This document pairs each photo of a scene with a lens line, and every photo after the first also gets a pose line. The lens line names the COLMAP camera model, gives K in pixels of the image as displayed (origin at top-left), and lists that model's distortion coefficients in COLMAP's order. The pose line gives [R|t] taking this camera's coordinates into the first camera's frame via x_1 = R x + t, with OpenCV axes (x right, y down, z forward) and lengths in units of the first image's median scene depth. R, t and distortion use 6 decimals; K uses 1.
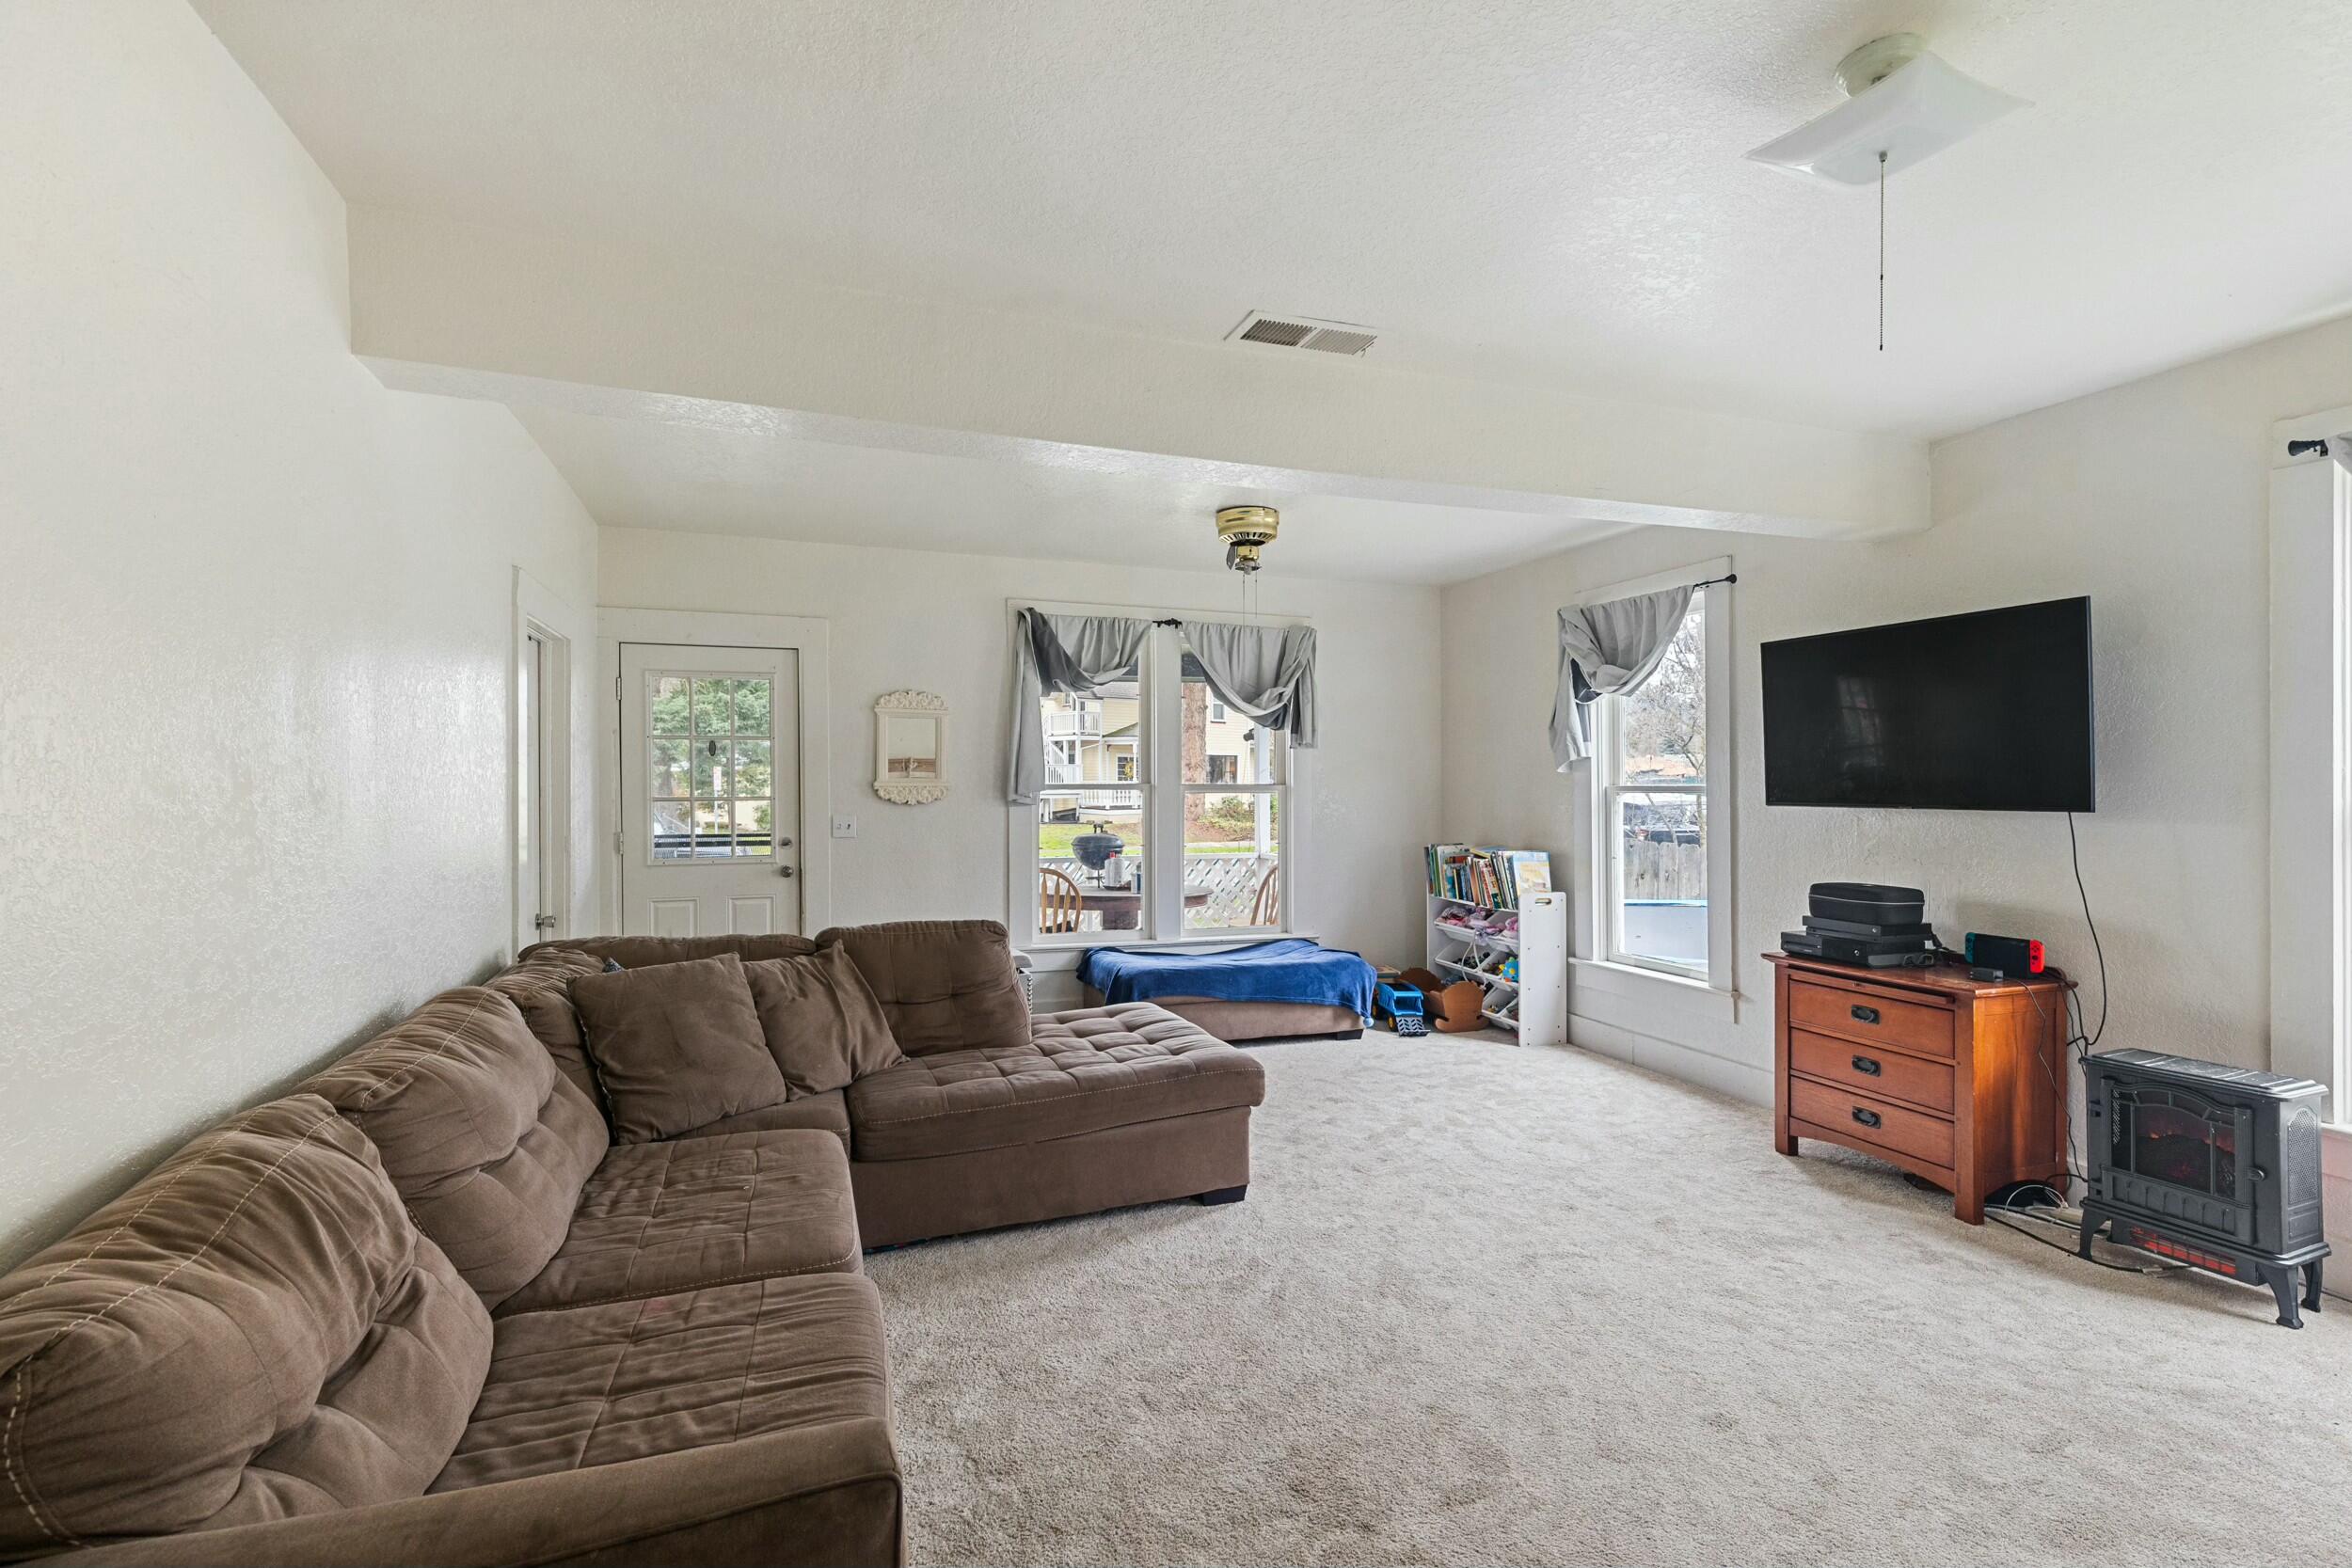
lens RADIAL K [[1108.4, 0, 1165.1], [0, 1108.4, 763.0], [0, 0, 1]] dist [0.016277, -0.000144]
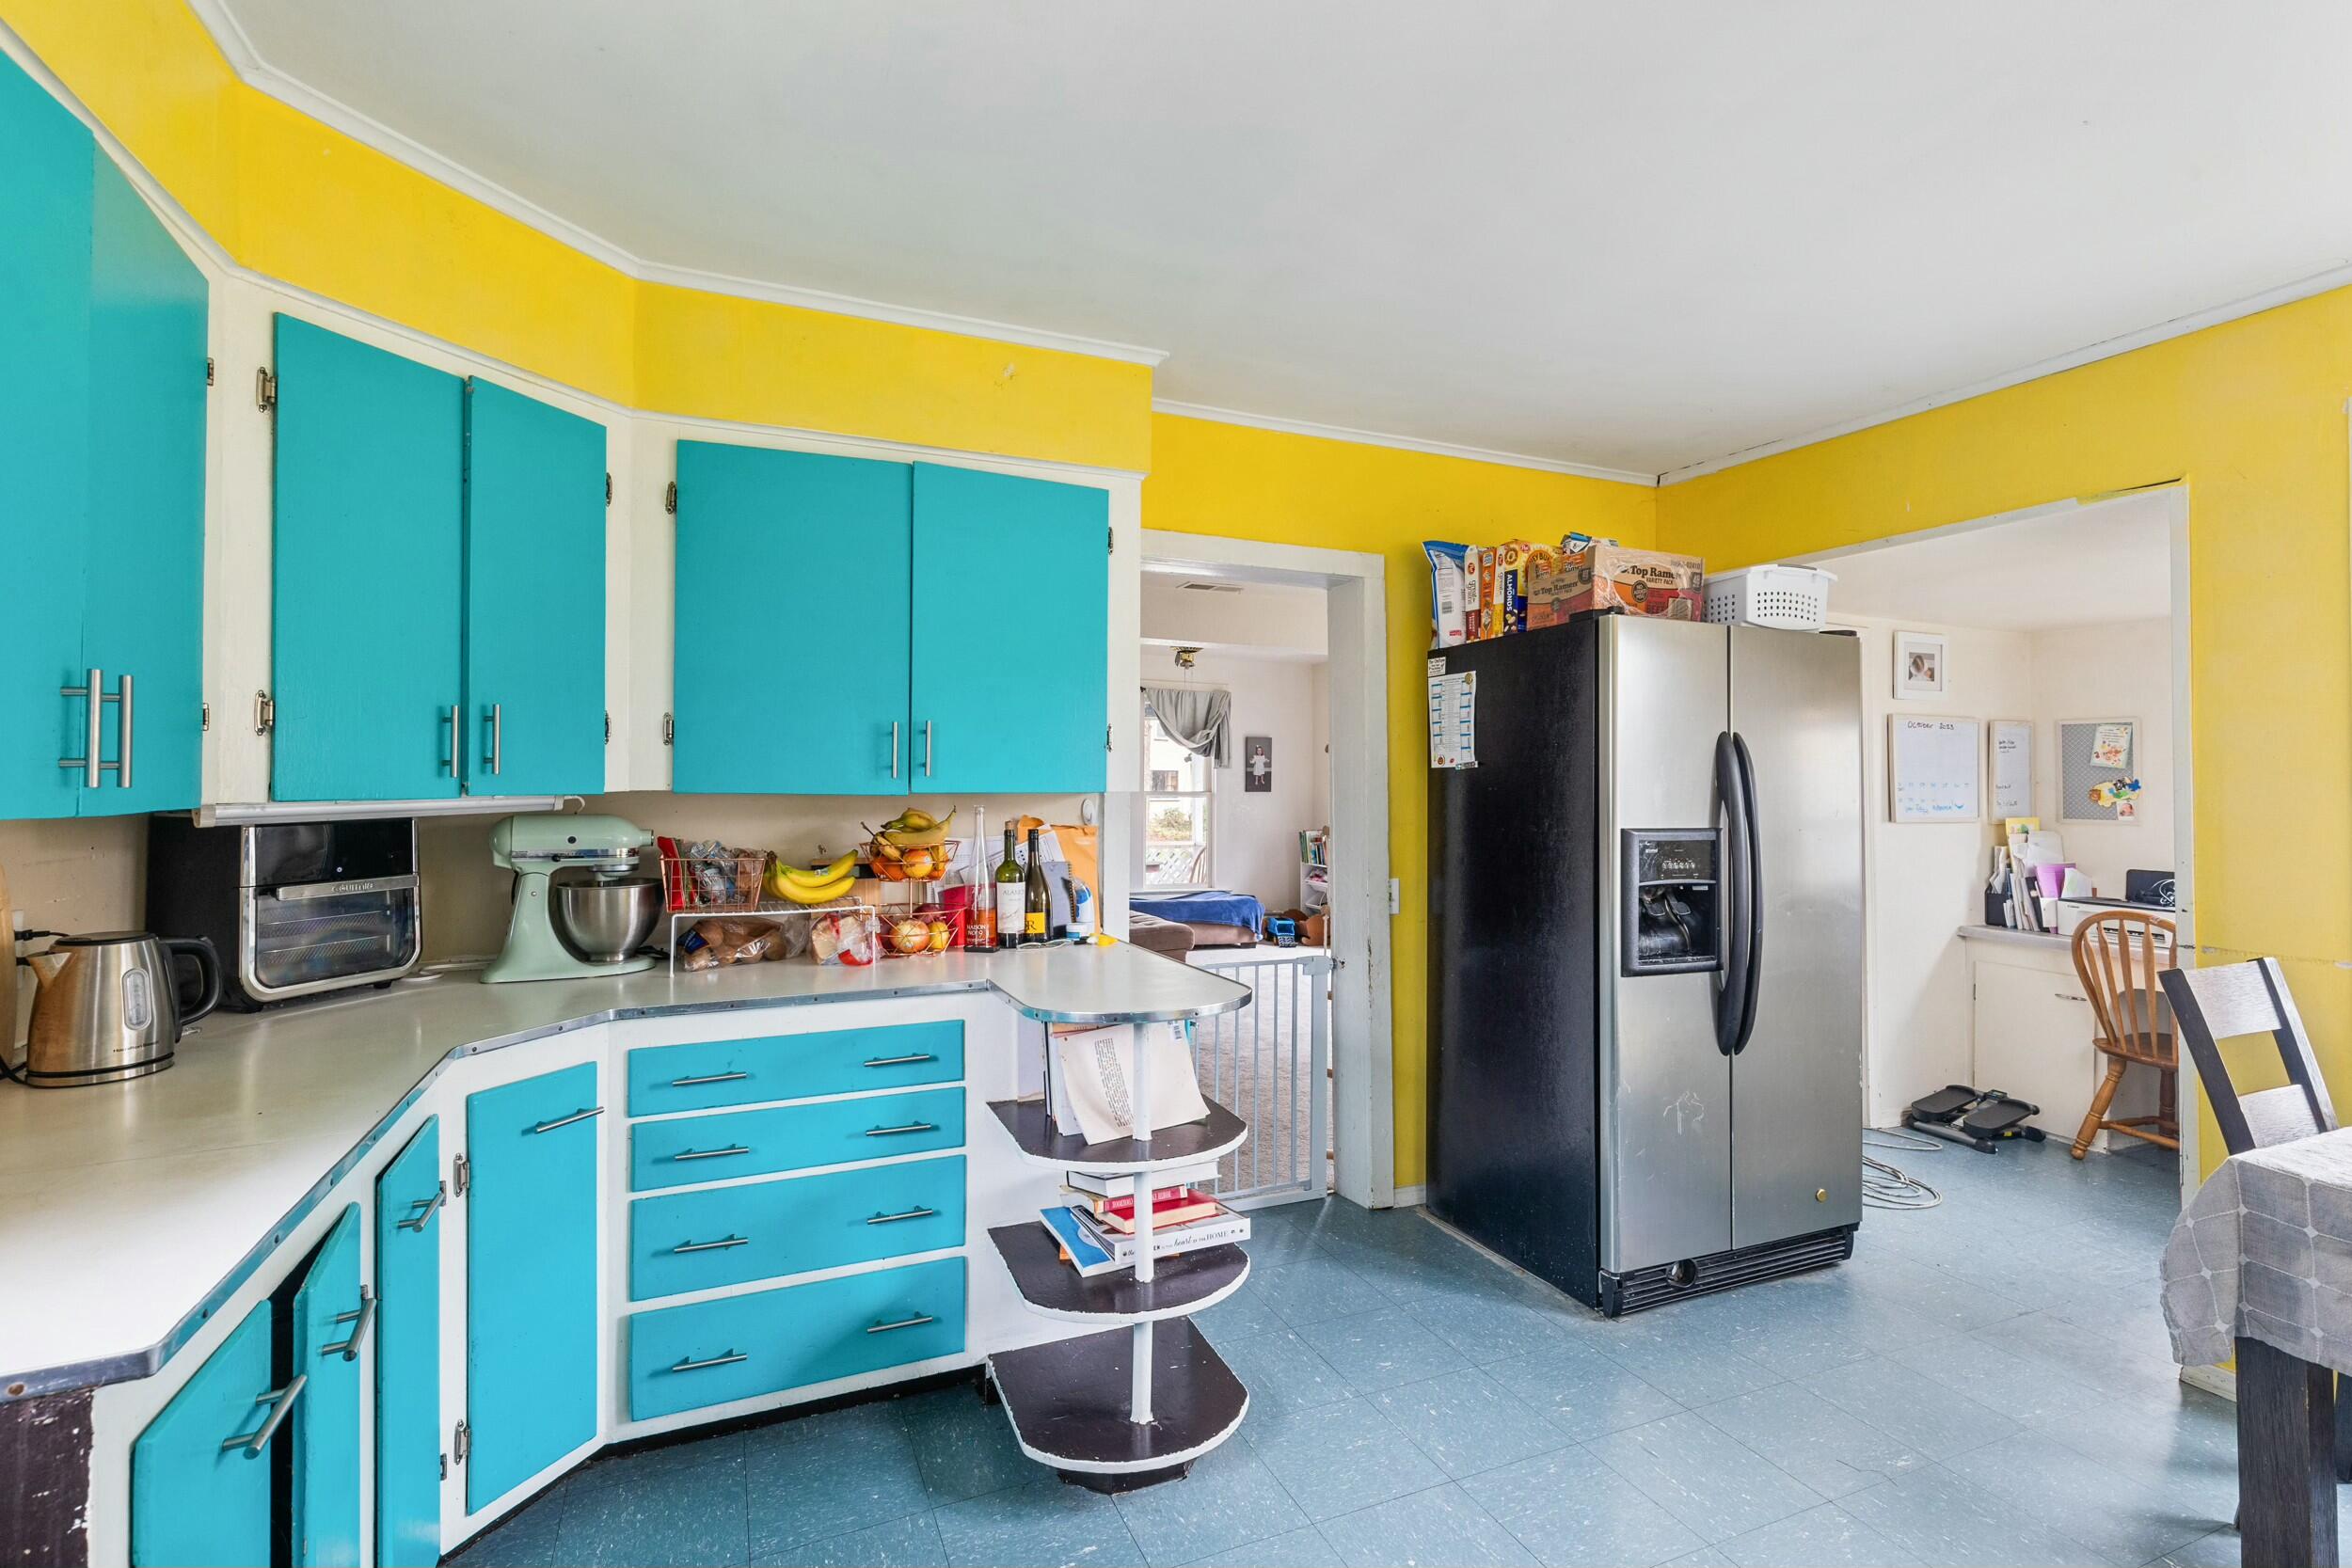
lens RADIAL K [[1078.1, 0, 1155.7], [0, 1078.1, 770.6], [0, 0, 1]] dist [0.017440, 0.000214]
pose [[0.998992, 0.006387, 0.044441, -0.041960], [-0.006238, 0.999974, -0.003496, -0.005335], [-0.044462, 0.003215, 0.999006, -0.586819]]
